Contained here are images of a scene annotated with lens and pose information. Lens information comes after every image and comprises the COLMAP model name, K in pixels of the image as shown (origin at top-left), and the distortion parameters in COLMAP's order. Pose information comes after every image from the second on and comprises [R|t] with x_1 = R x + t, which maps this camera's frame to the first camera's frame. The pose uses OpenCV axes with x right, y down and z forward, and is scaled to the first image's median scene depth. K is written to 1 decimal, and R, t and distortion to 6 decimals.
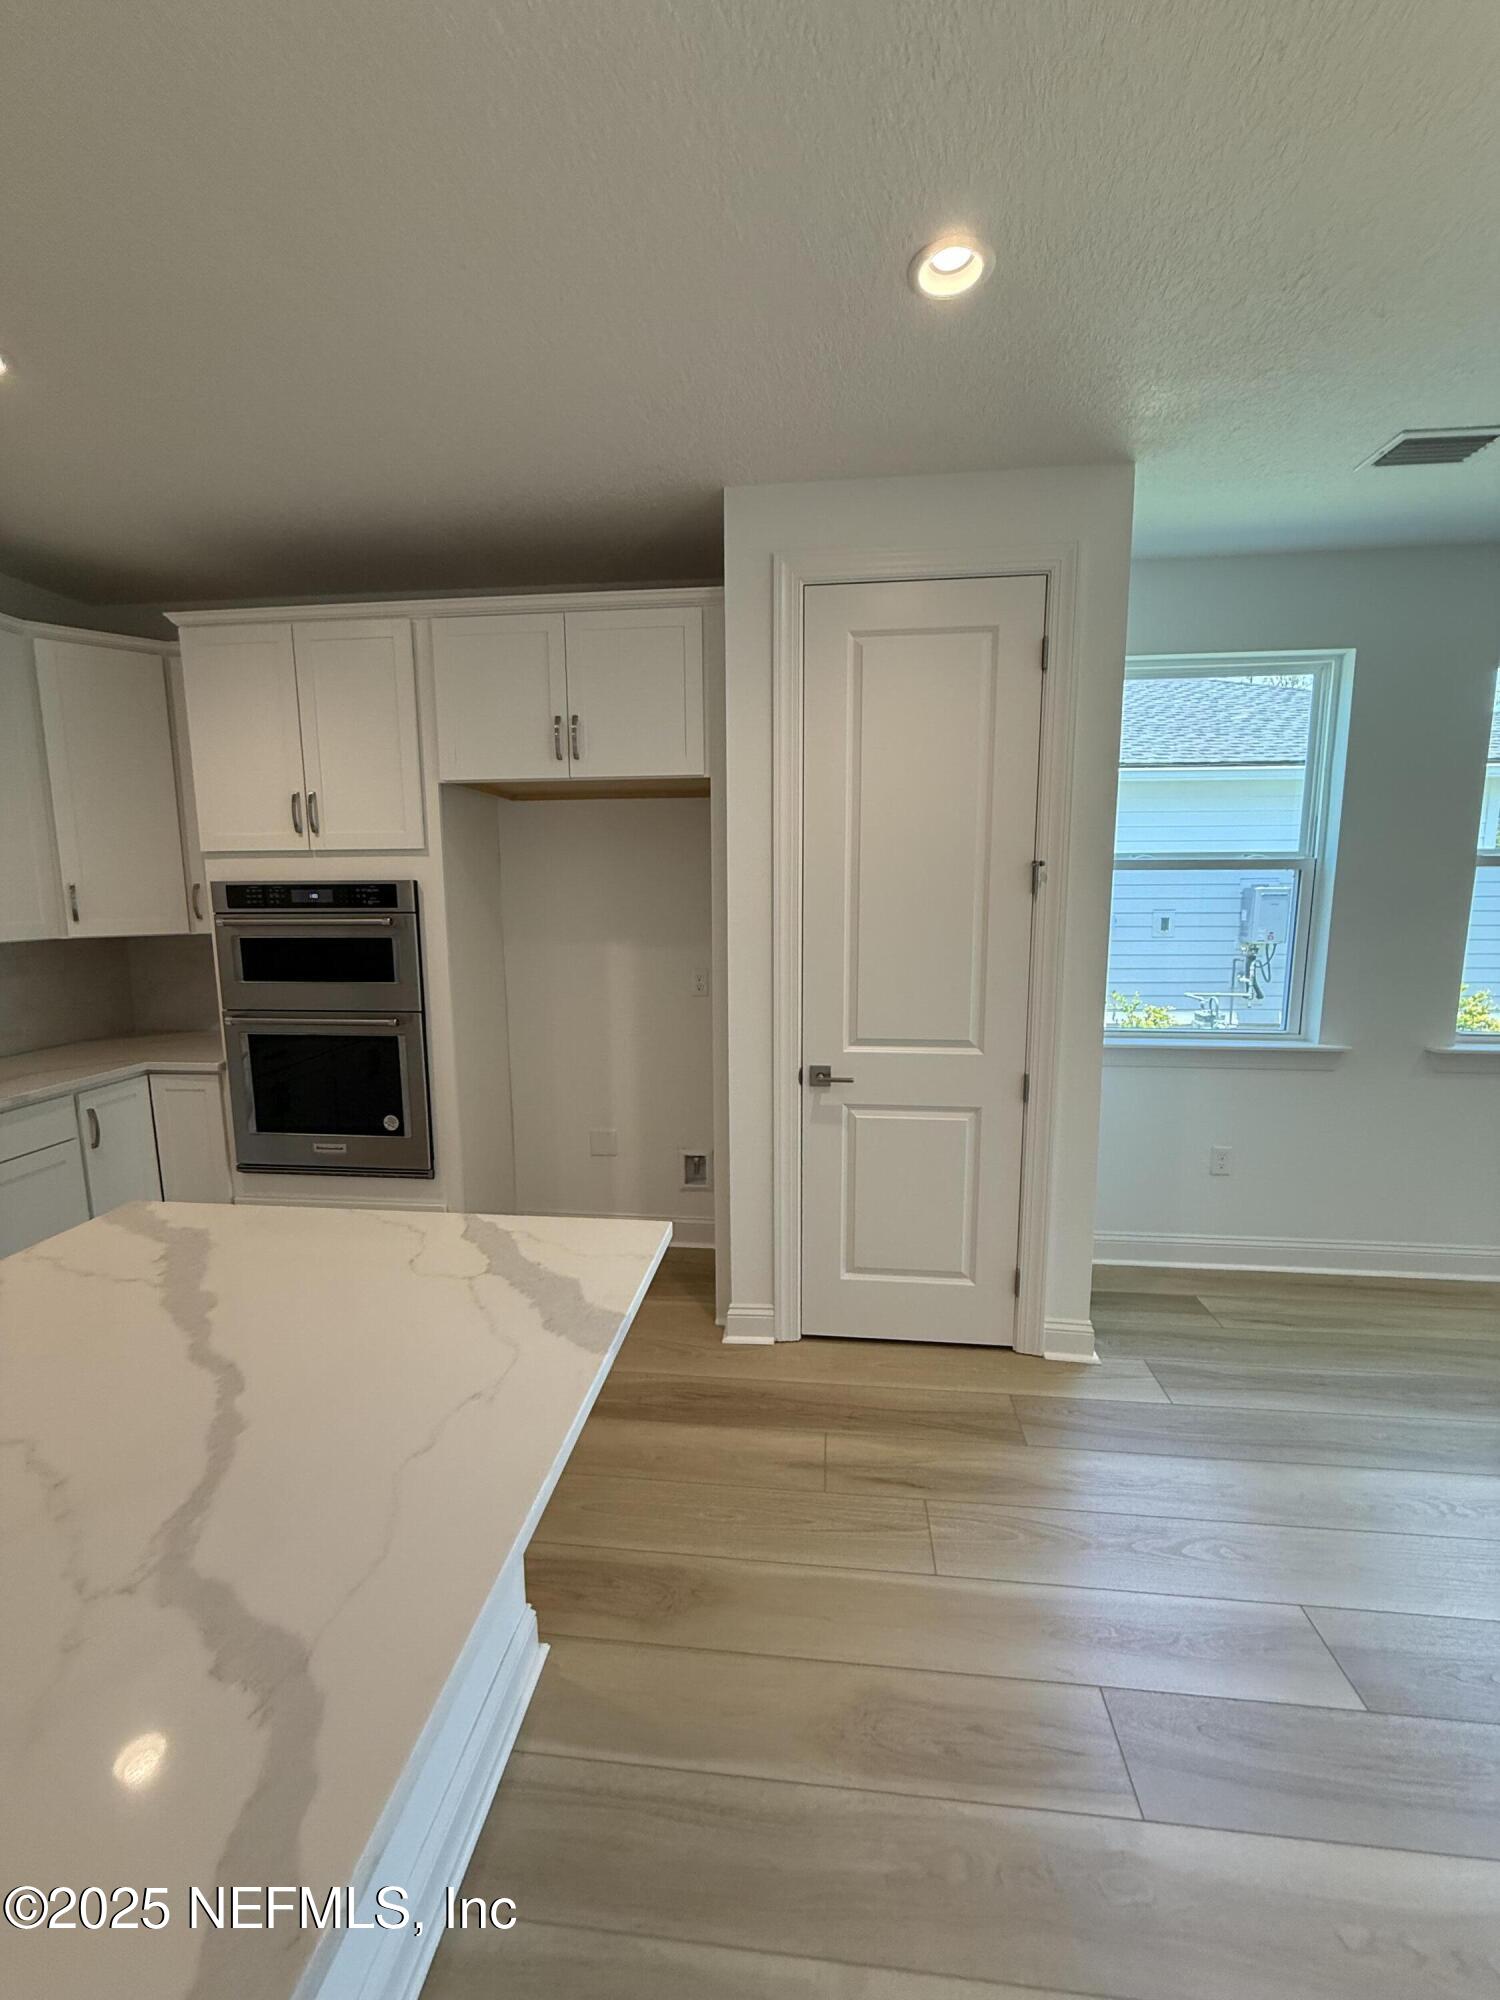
lens RADIAL K [[799.9, 0, 749.5], [0, 799.9, 996.3], [0, 0, 1]] dist [-0.000647, 0.000379]
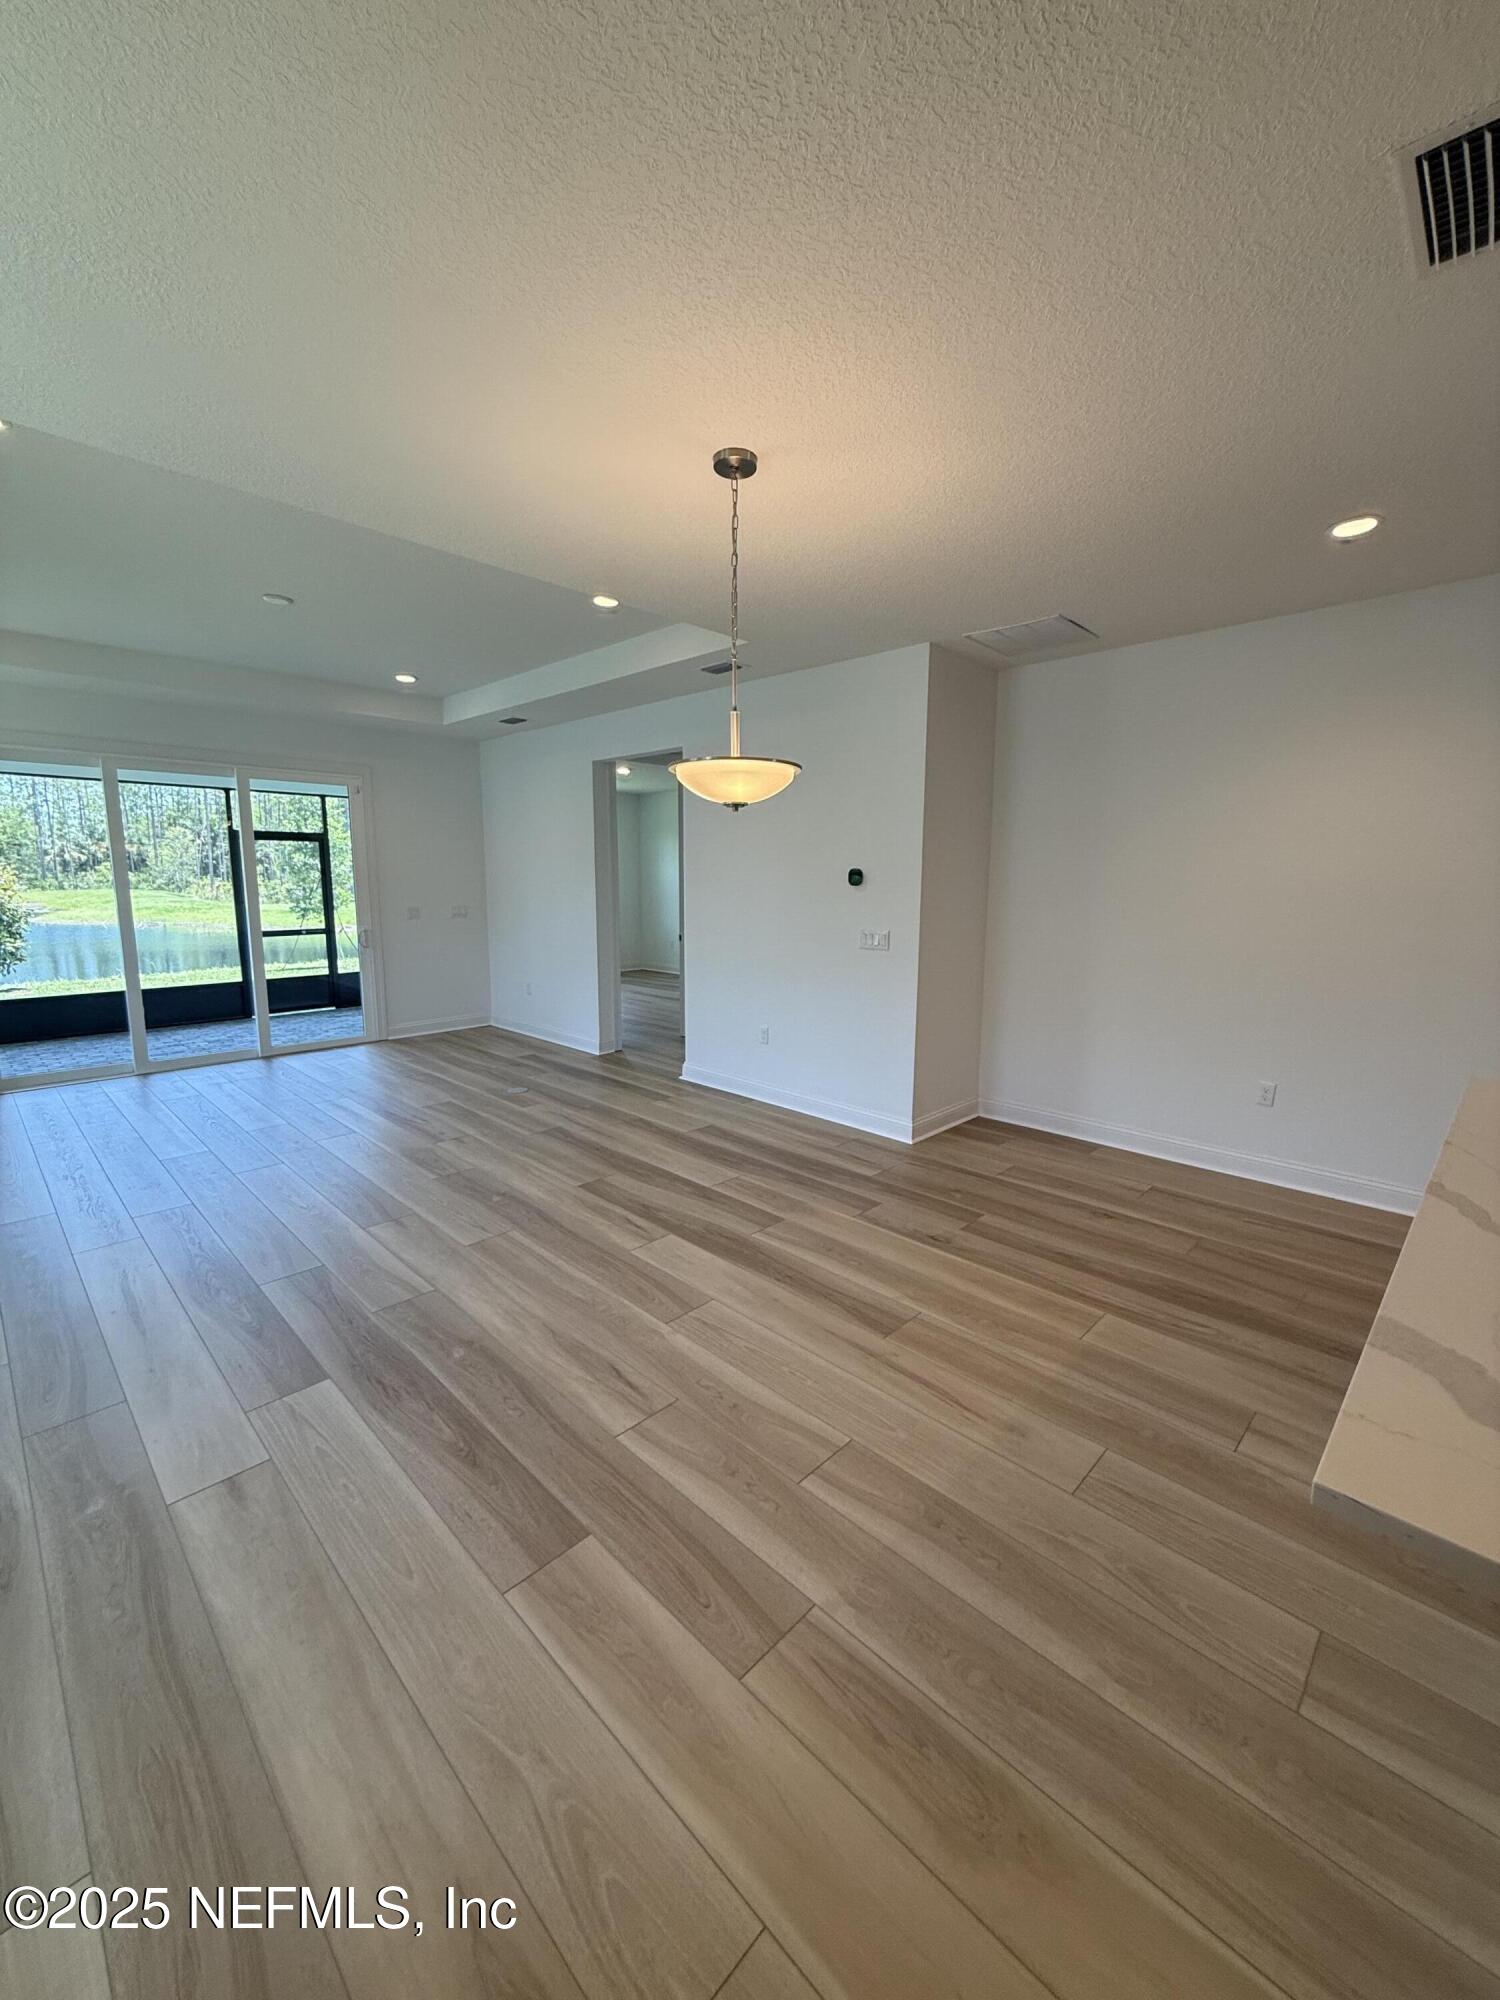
lens RADIAL K [[799.9, 0, 753.5], [0, 799.9, 995.1], [0, 0, 1]] dist [-0.000647, 0.000379]
pose [[-0.783756, -0.090753, 0.614402, -0.060210], [0.085541, 0.964064, 0.251522, -0.111674], [-0.615149, 0.249688, -0.747828, 0.905960]]
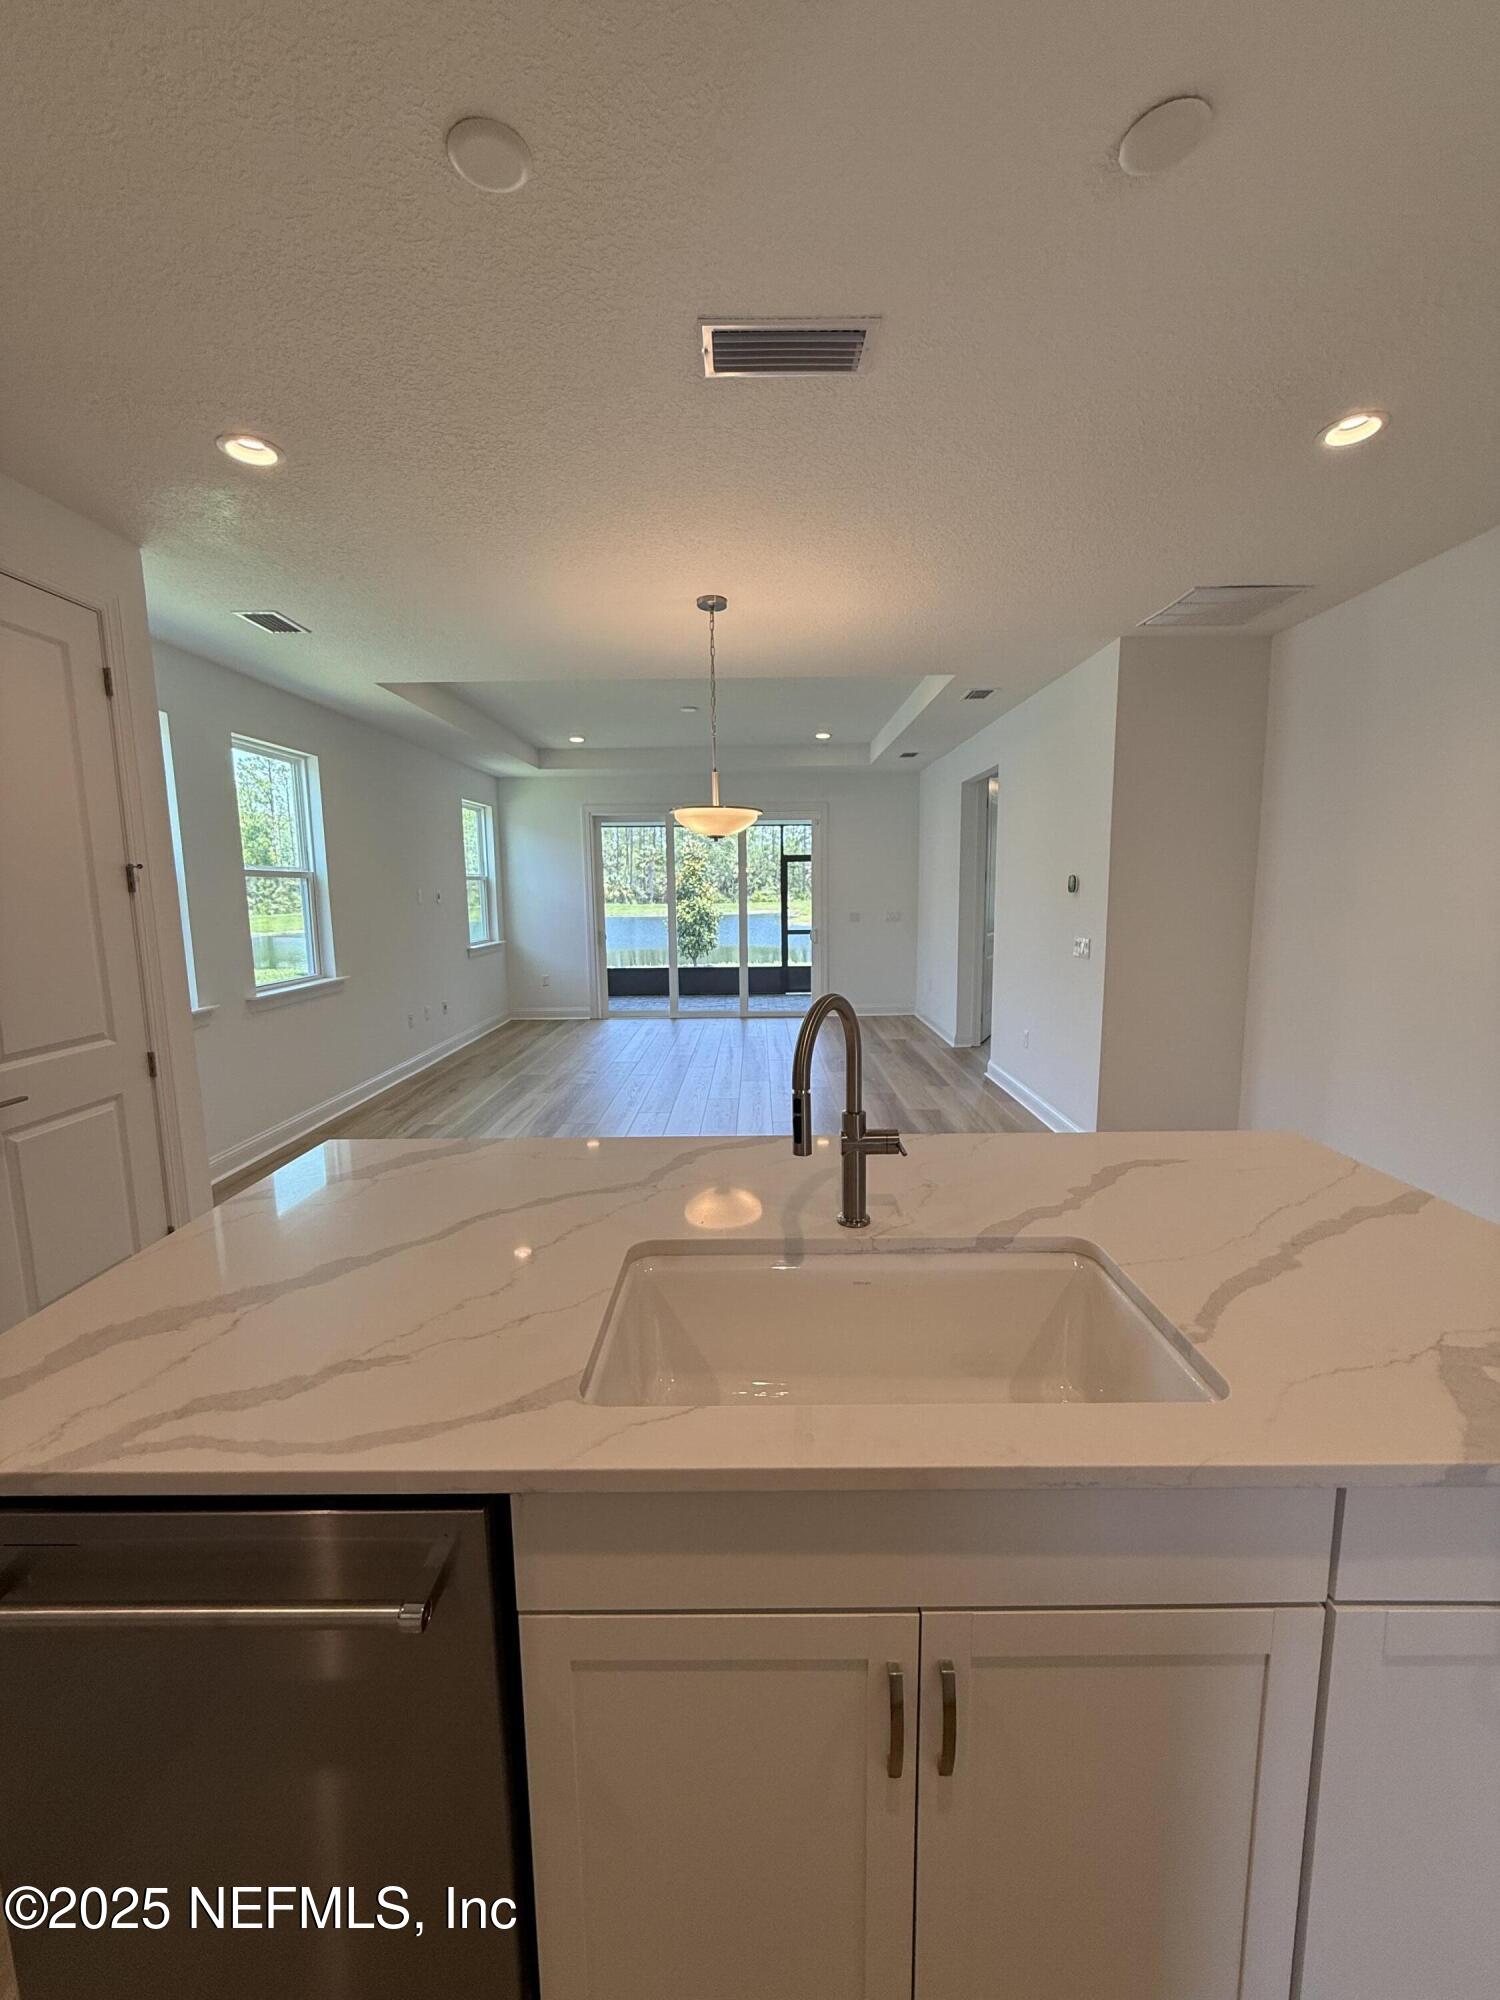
lens RADIAL K [[799.9, 0, 746.1], [0, 799.9, 1009.4], [0, 0, 1]] dist [-0.000647, 0.000379]
pose [[-0.090237, -0.146841, 0.985036, -0.823104], [0.147489, 0.976194, 0.159034, -0.017658], [-0.984939, 0.159633, -0.066432, 0.228133]]
